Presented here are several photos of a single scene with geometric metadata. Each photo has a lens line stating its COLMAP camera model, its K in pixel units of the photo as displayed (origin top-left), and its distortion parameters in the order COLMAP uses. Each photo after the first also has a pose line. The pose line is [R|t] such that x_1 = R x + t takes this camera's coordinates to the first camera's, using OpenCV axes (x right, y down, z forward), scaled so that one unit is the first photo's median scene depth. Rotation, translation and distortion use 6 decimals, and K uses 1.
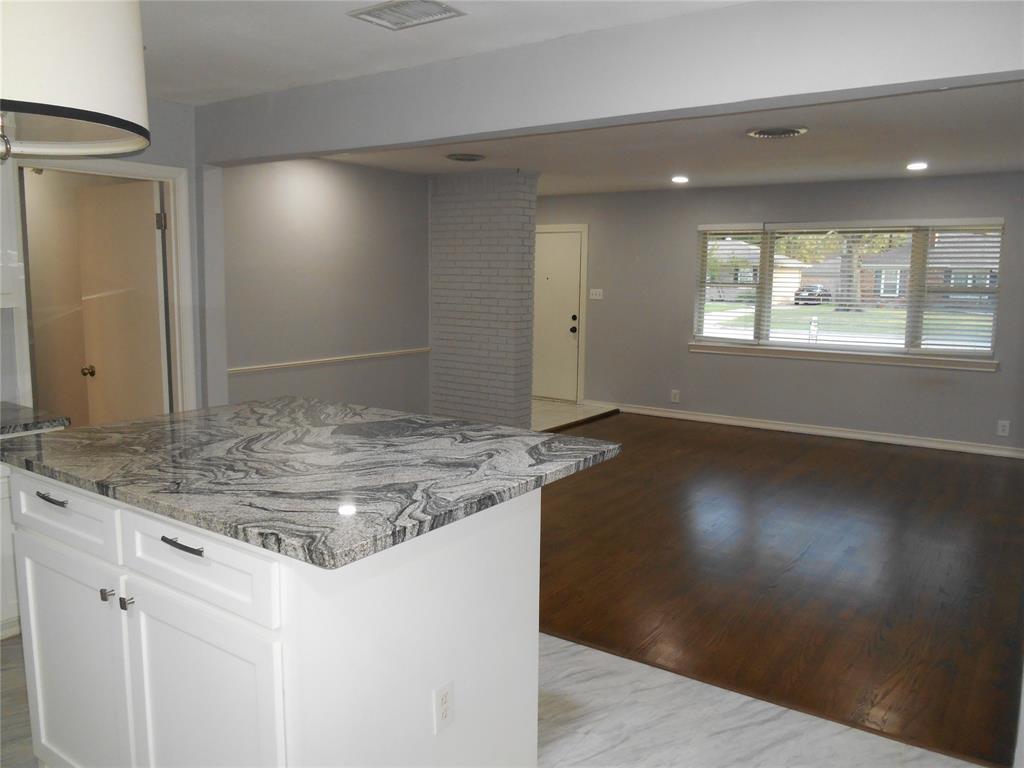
lens RADIAL K [[793.7, 0, 512.3], [0, 793.7, 386.0], [0, 0, 1]] dist [-0.031543, 0.010147]
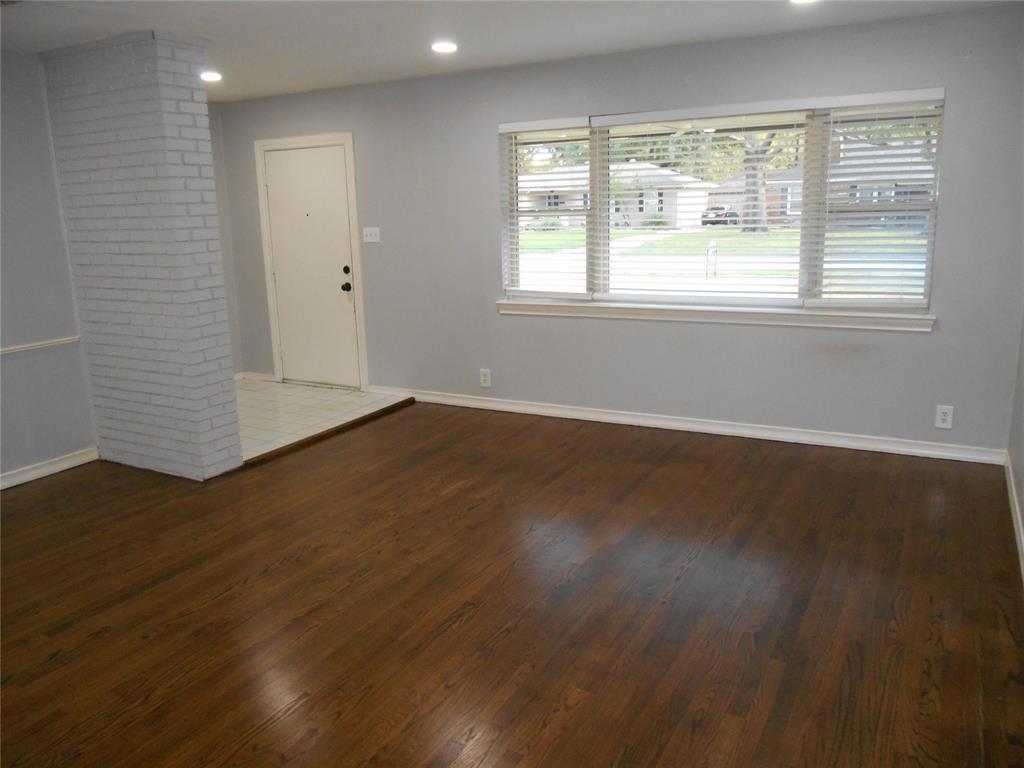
lens RADIAL K [[793.7, 0, 514.8], [0, 793.7, 390.3], [0, 0, 1]] dist [-0.031543, 0.010147]
pose [[0.993426, -0.064814, 0.094365, 0.277134], [0.056159, 0.994206, 0.091651, -0.065894], [-0.099759, -0.085748, 0.991310, 0.513588]]
